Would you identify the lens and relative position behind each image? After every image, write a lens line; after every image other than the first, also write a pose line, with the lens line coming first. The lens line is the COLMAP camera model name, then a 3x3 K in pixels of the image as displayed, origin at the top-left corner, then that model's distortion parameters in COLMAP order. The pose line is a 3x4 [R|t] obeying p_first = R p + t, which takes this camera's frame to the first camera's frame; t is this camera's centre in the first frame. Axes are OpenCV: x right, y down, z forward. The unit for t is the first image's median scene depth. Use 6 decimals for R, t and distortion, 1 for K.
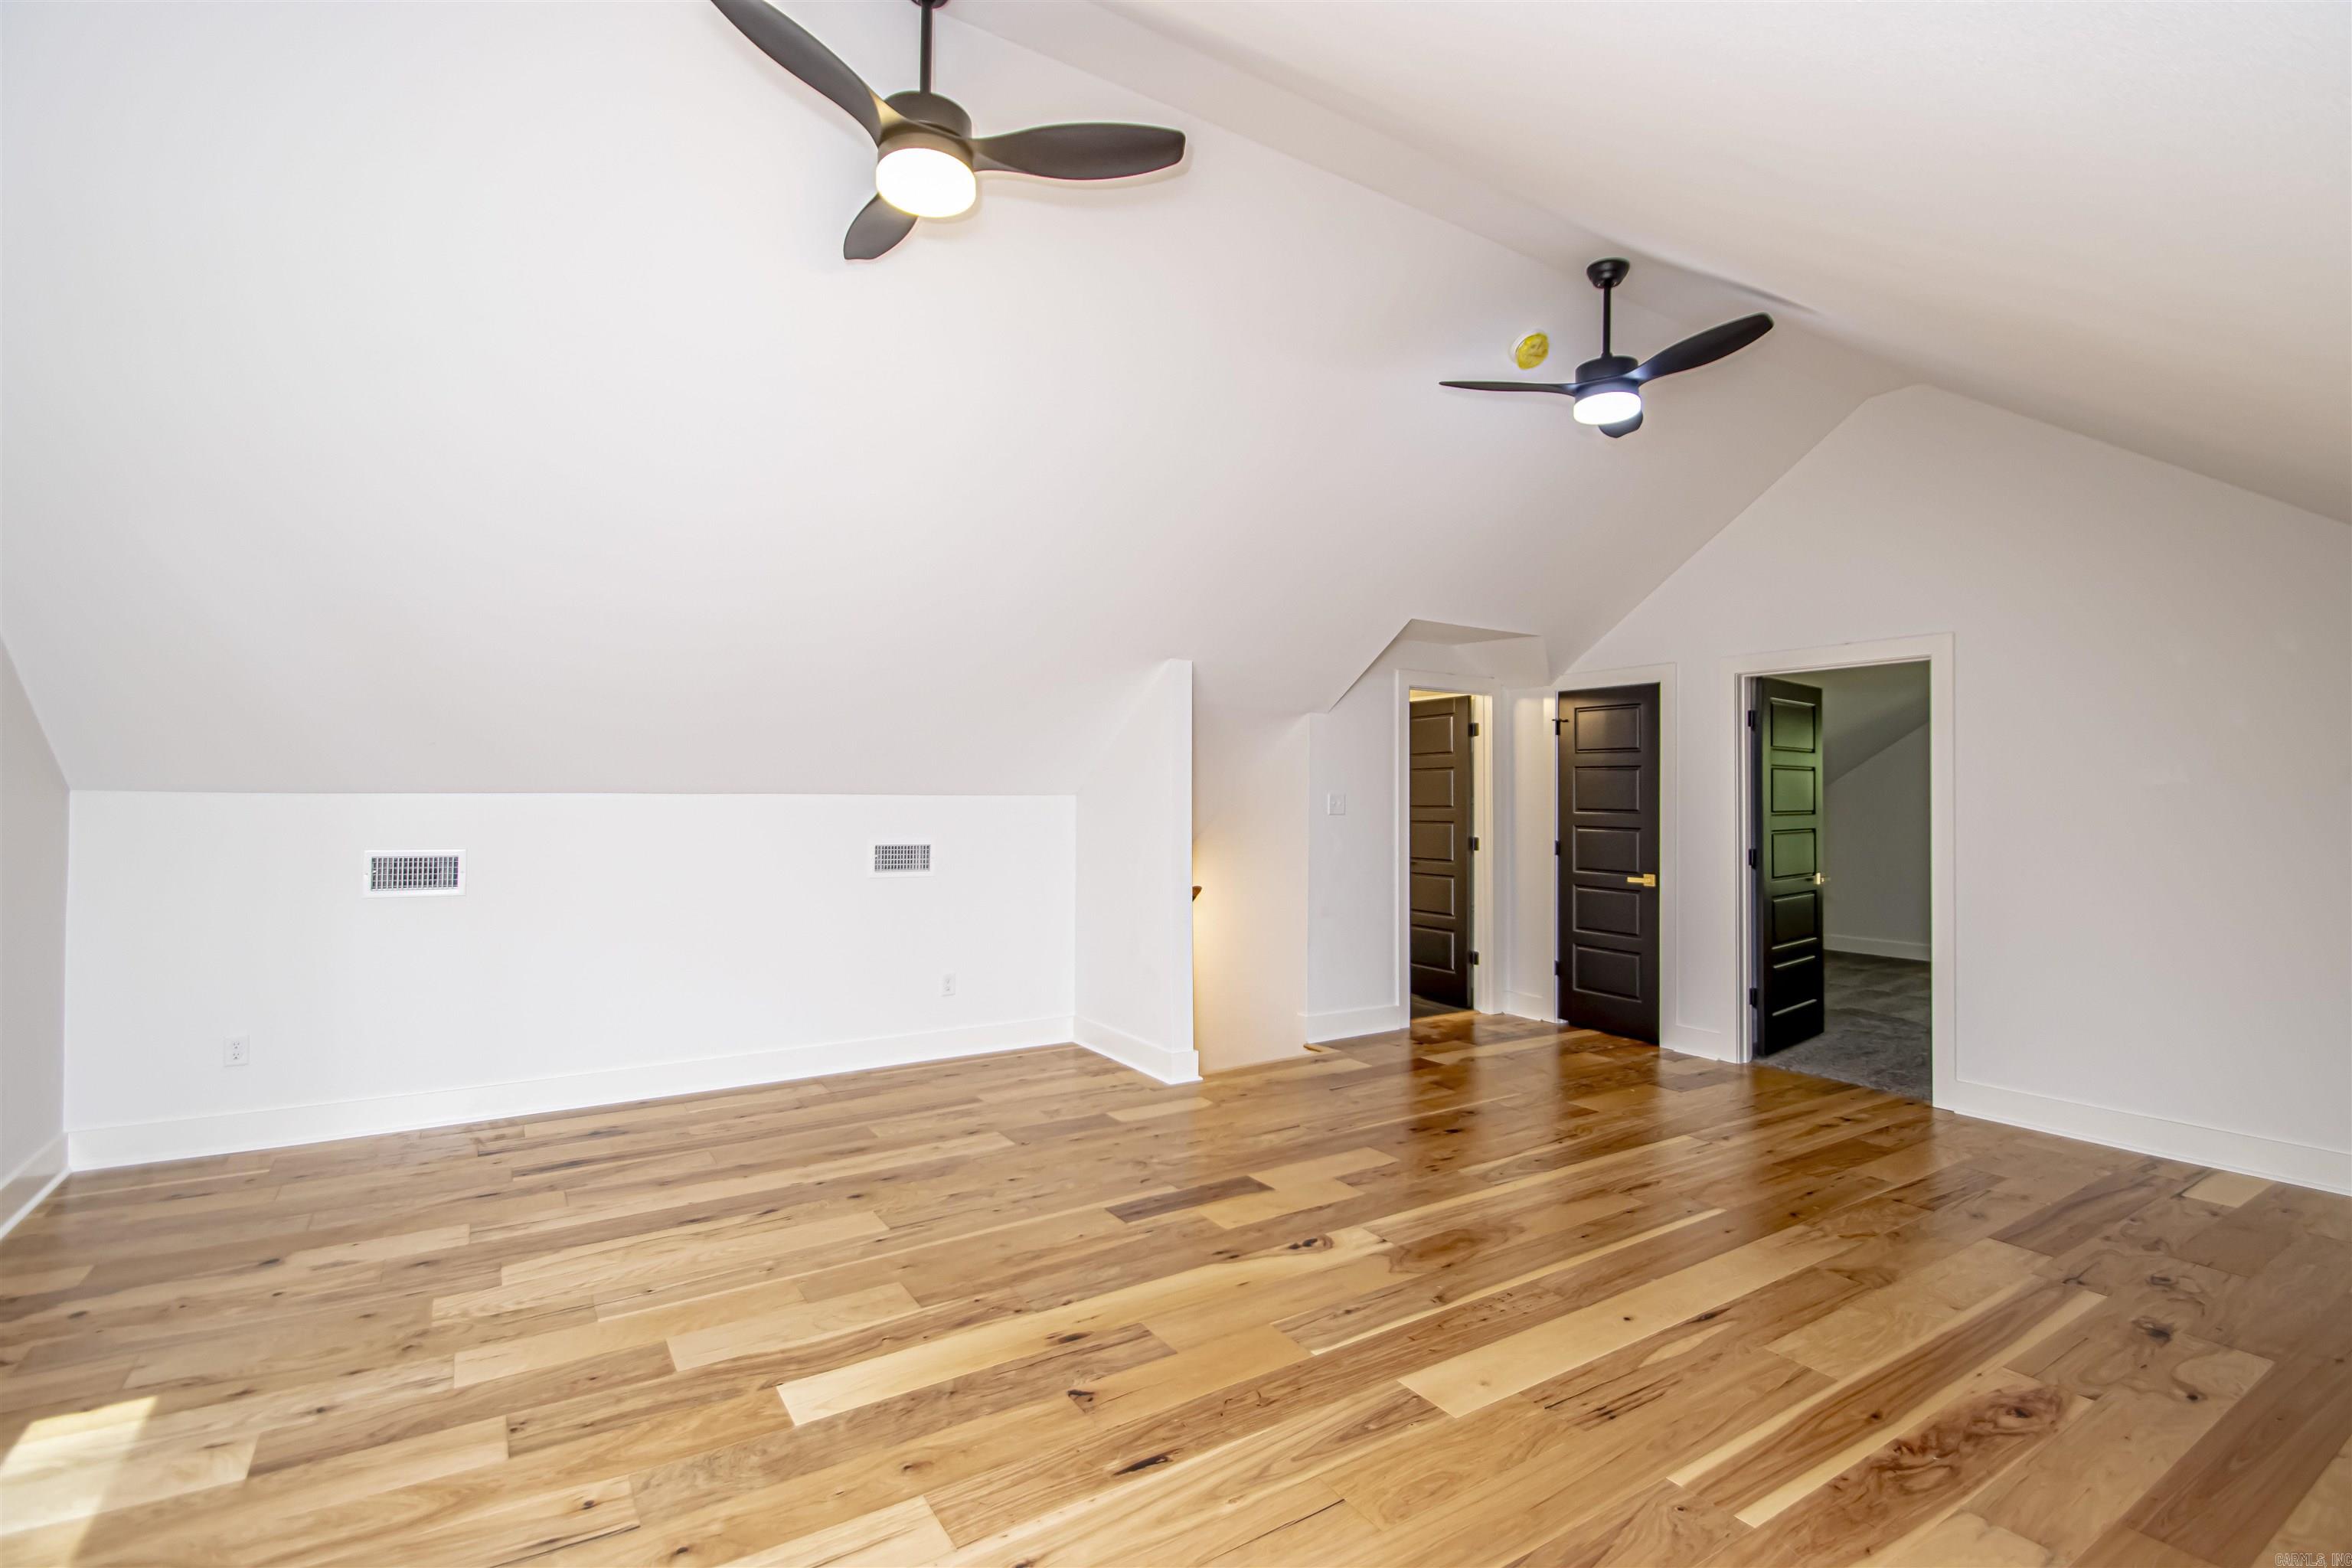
lens RADIAL K [[1151.5, 0, 1181.7], [0, 1151.5, 804.7], [0, 0, 1]] dist [0.022116, -0.024734]
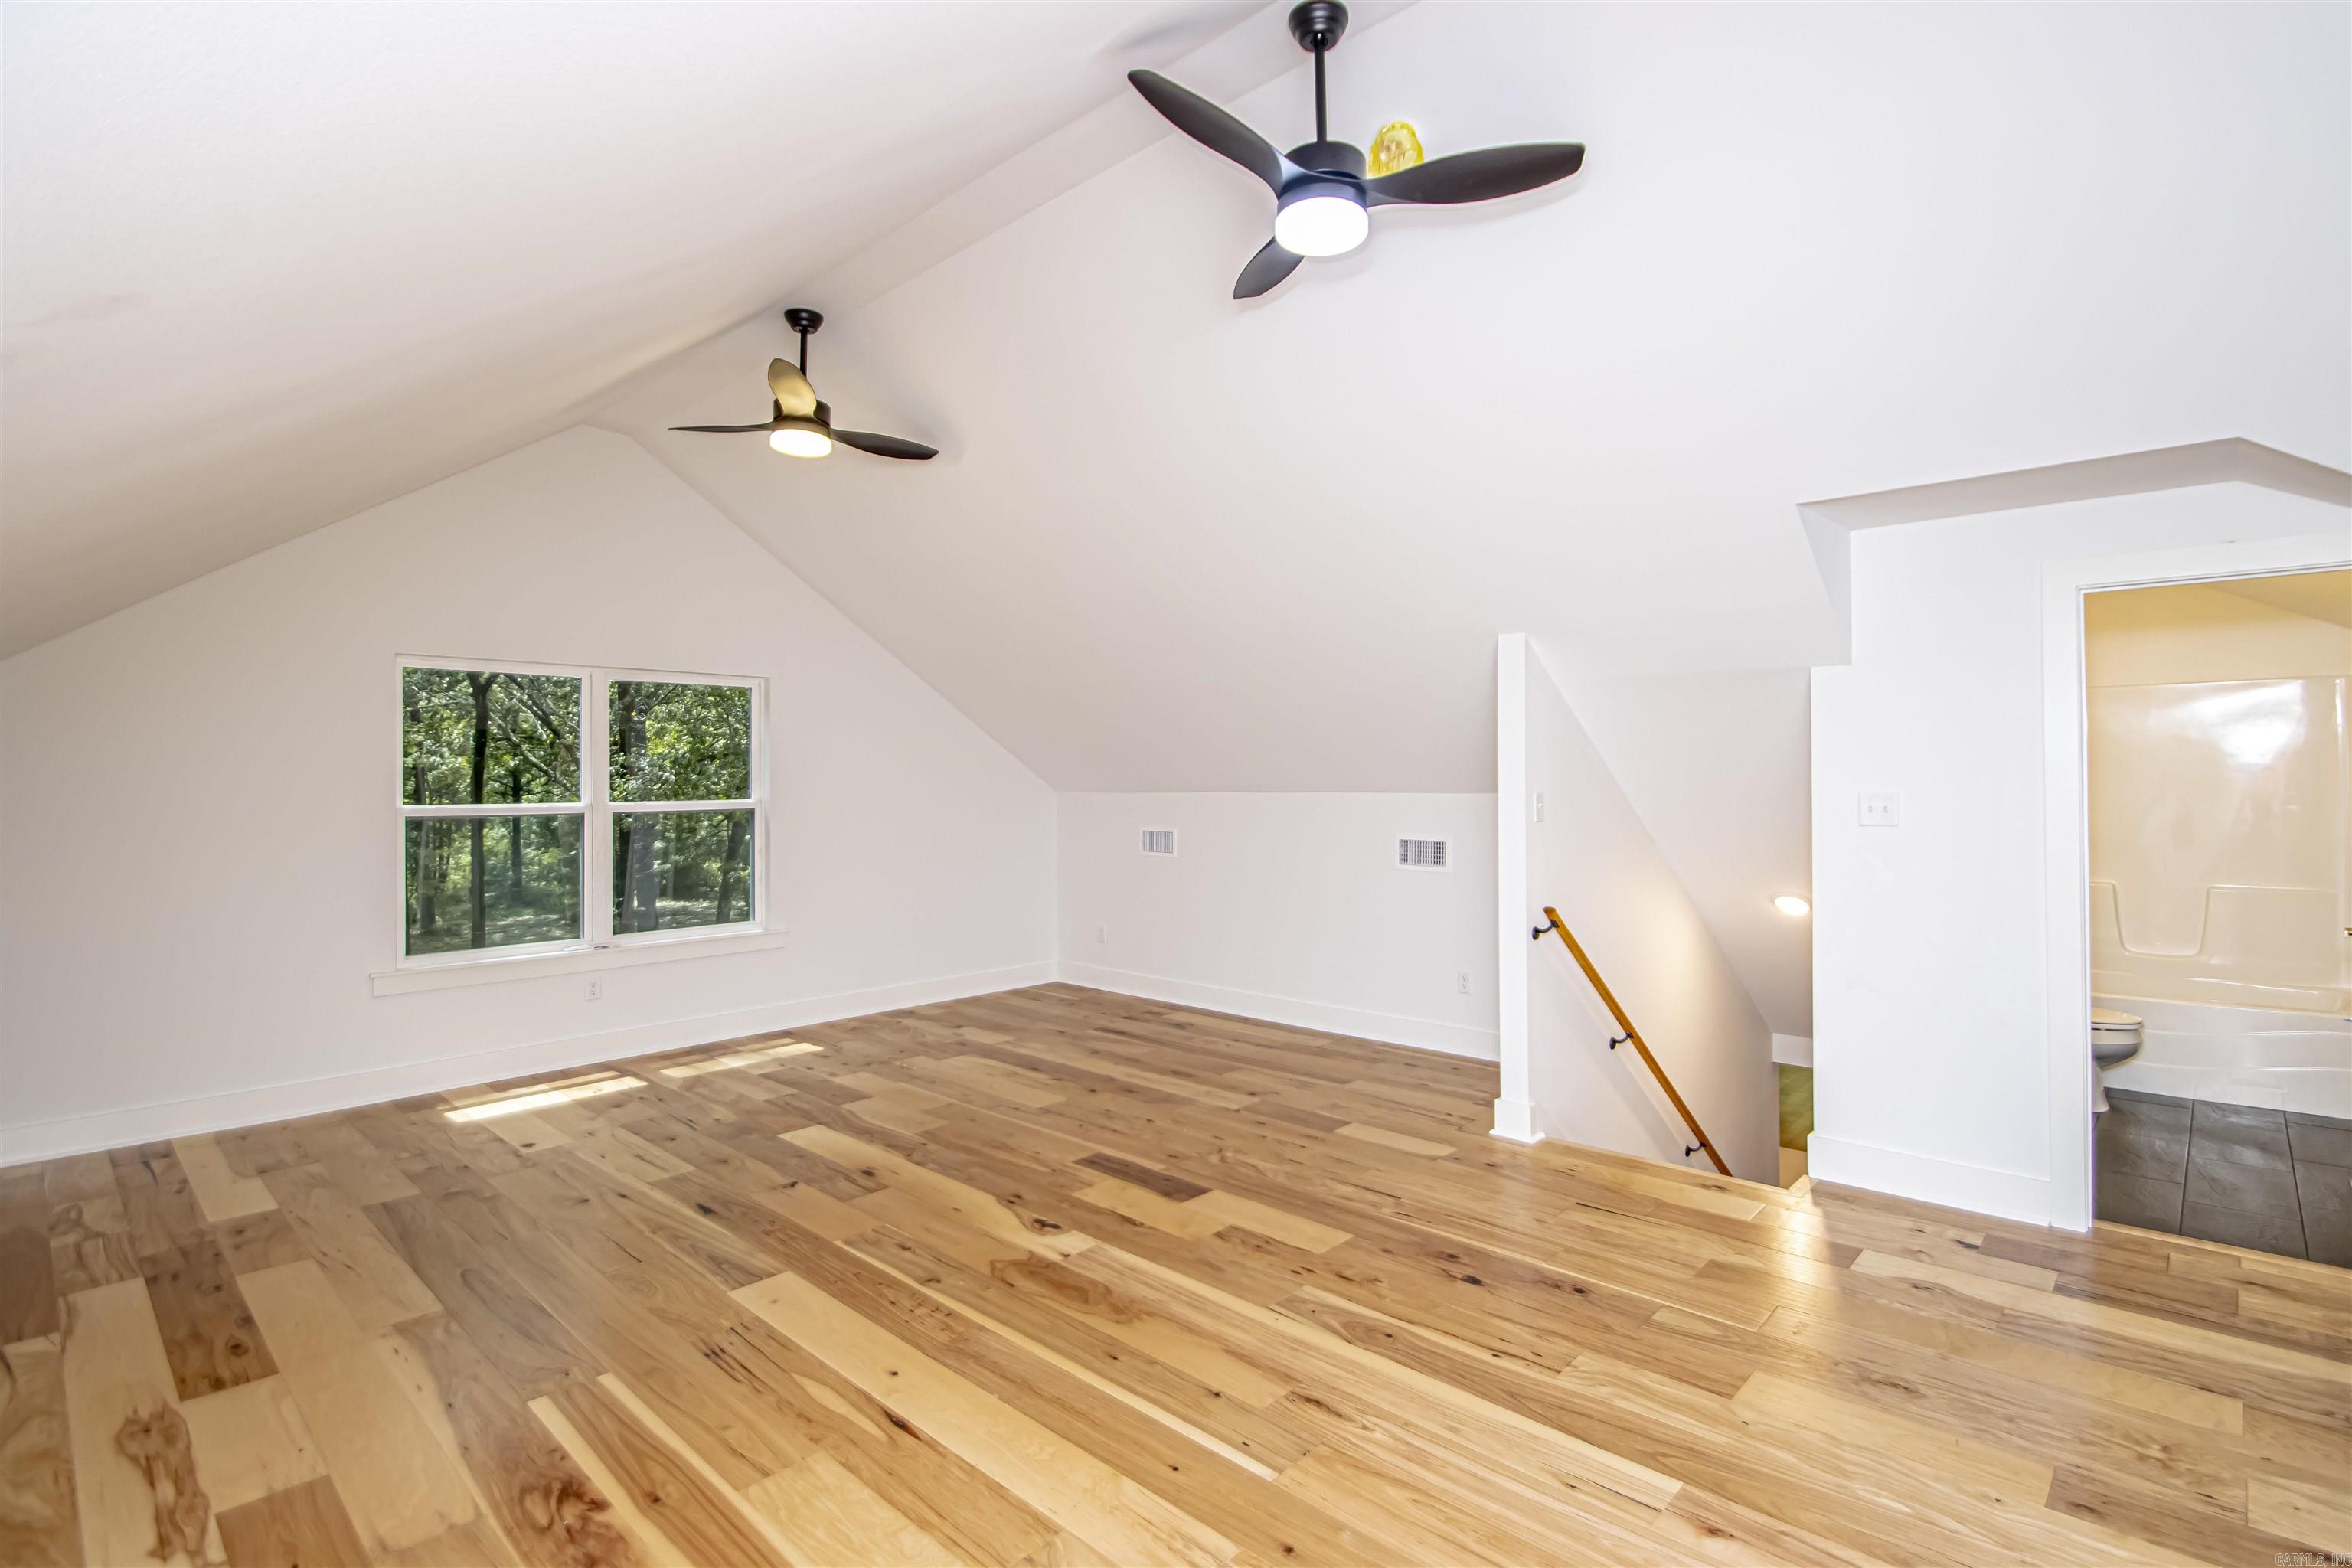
lens RADIAL K [[1117.7, 0, 1184.0], [0, 1117.7, 779.5], [0, 0, 1]] dist [0.031350, -0.025939]
pose [[0.210426, -0.006081, -0.977591, 1.170854], [0.003837, 0.999978, -0.005394, -0.030640], [0.977602, -0.002616, 0.210445, 0.909970]]
